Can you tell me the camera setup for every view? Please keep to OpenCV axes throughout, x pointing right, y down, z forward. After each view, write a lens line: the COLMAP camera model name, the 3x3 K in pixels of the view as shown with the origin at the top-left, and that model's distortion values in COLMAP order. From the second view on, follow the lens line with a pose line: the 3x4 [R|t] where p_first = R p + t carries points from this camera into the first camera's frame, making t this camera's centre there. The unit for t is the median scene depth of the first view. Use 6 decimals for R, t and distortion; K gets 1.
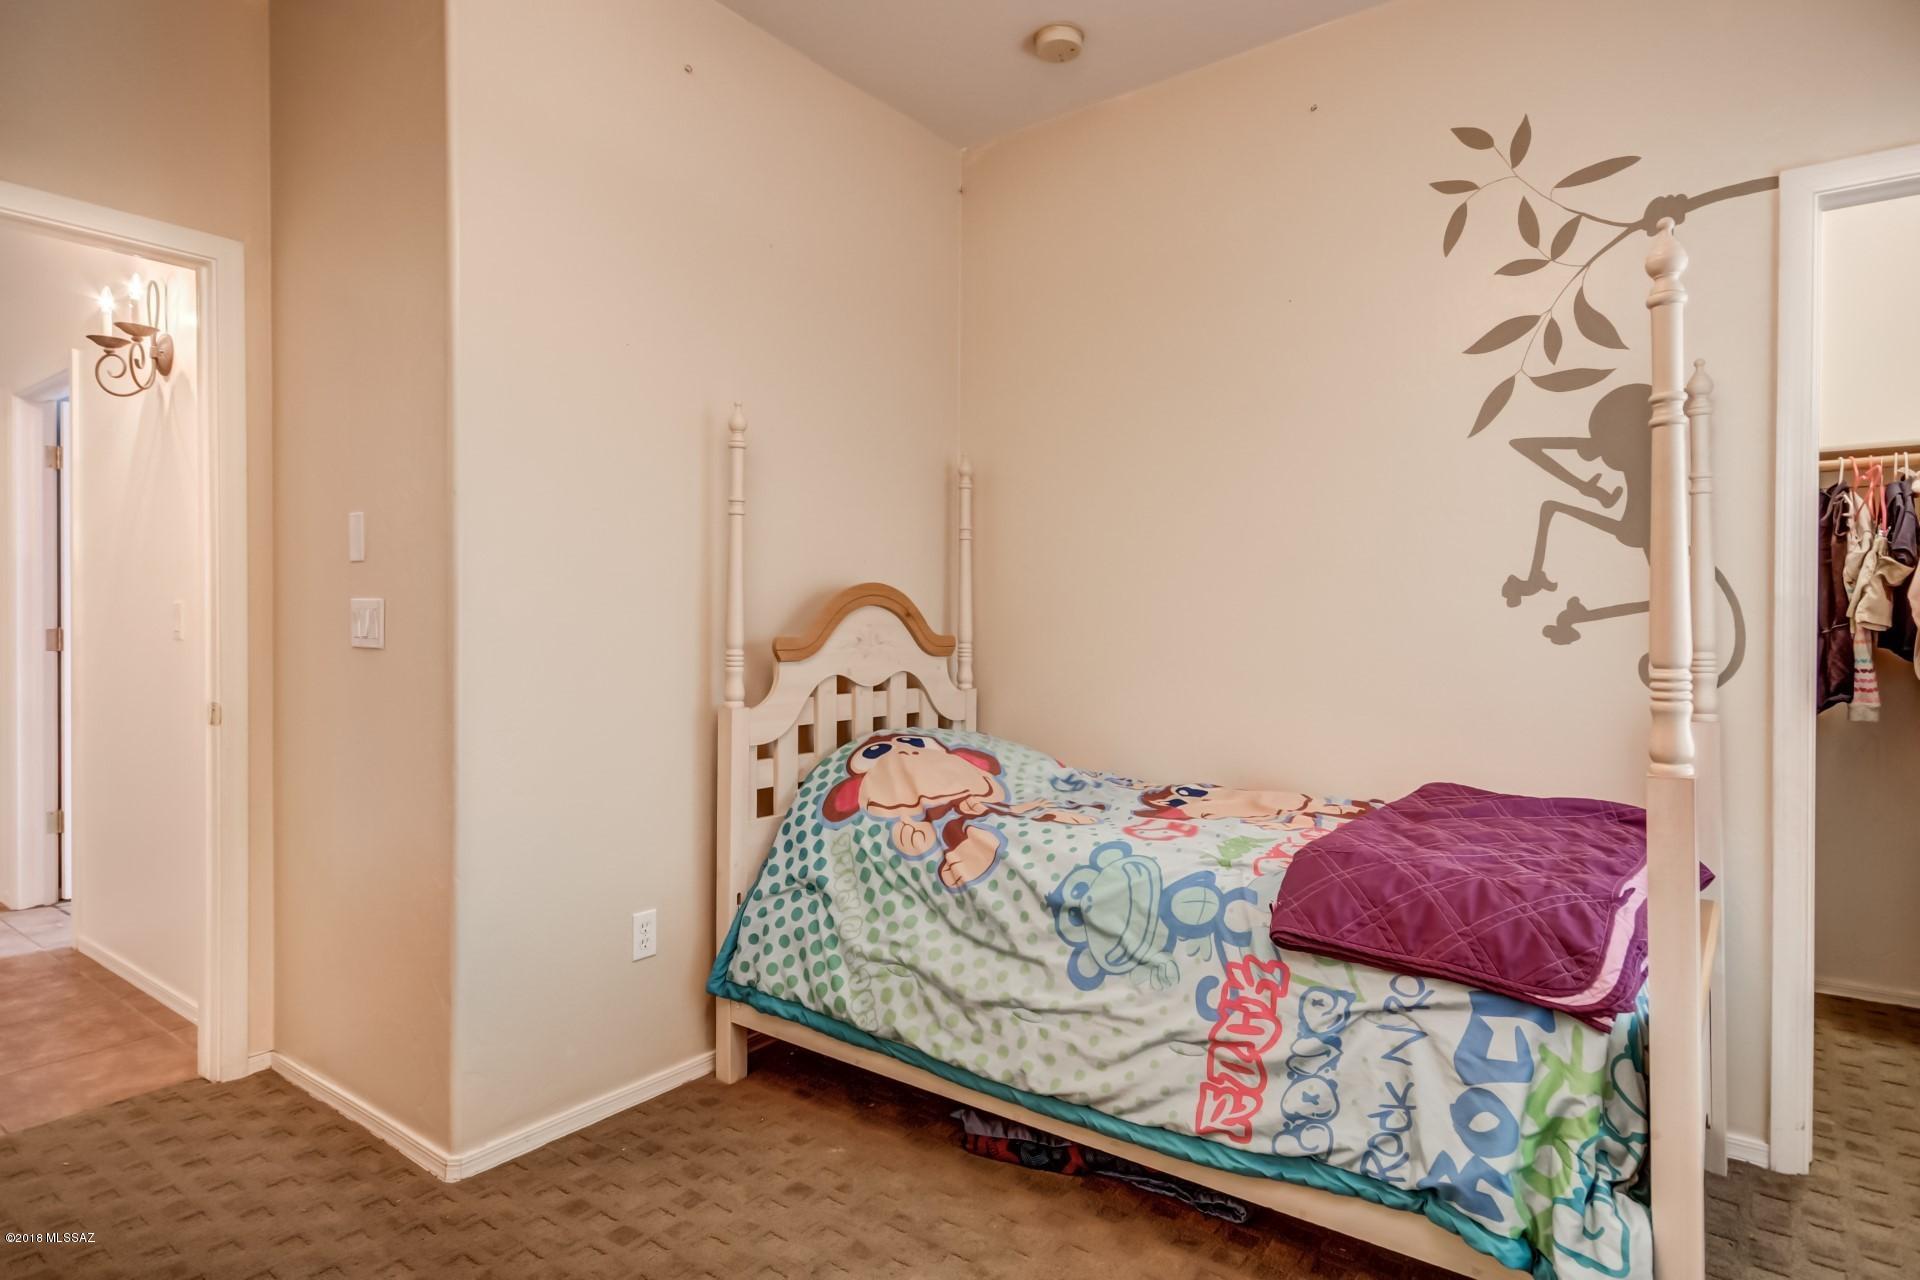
lens RADIAL K [[1038.6, 0, 961.9], [0, 1038.6, 634.9], [0, 0, 1]] dist [0.003536, 0.003926]
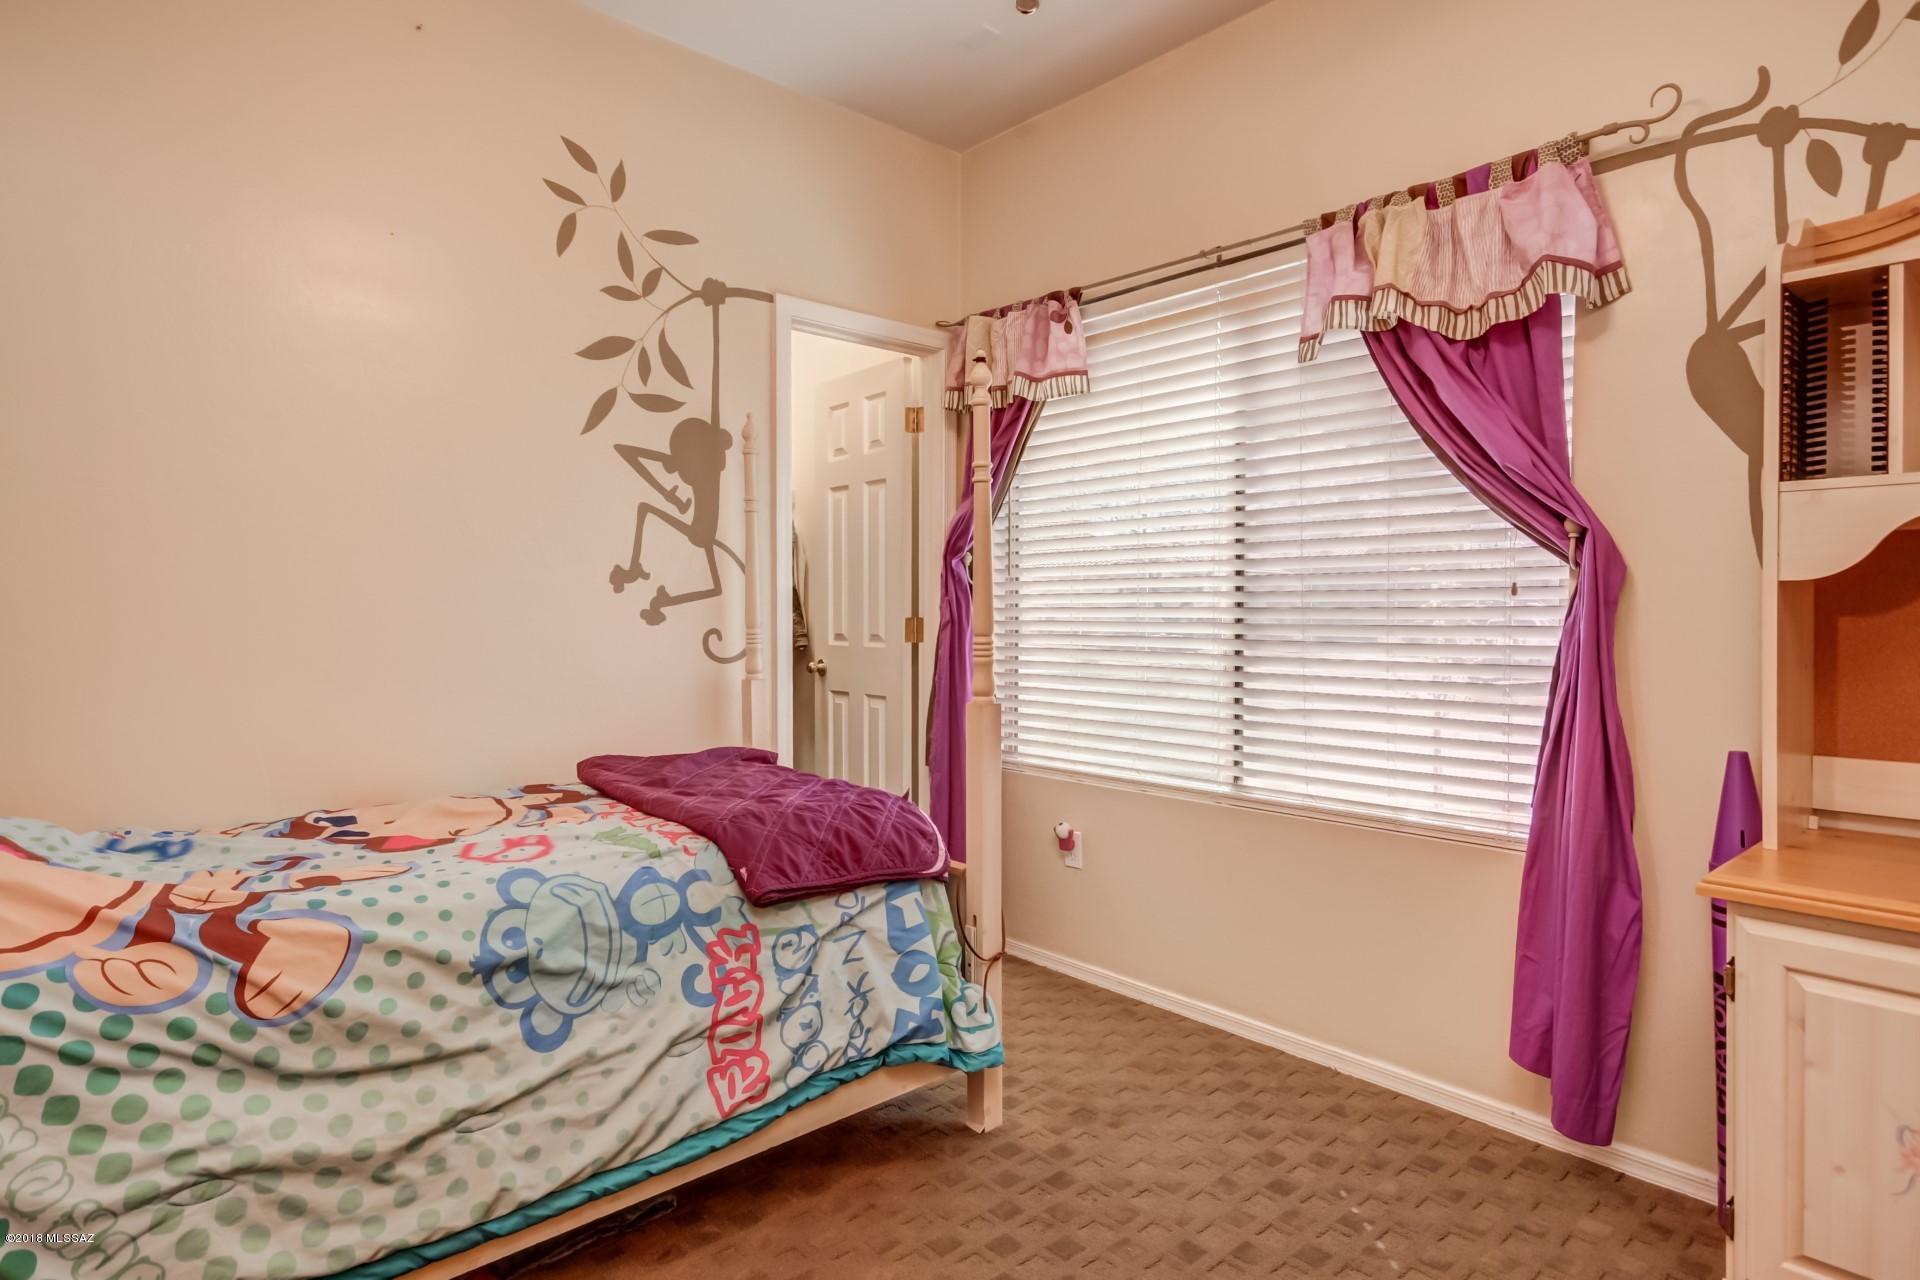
lens RADIAL K [[1038.6, 0, 959.5], [0, 1038.6, 624.1], [0, 0, 1]] dist [0.003536, 0.003926]
pose [[0.191424, -0.014207, 0.981405, -0.607899], [0.006175, 0.999893, 0.013270, -0.006445], [-0.981488, 0.003520, 0.191491, 0.504056]]
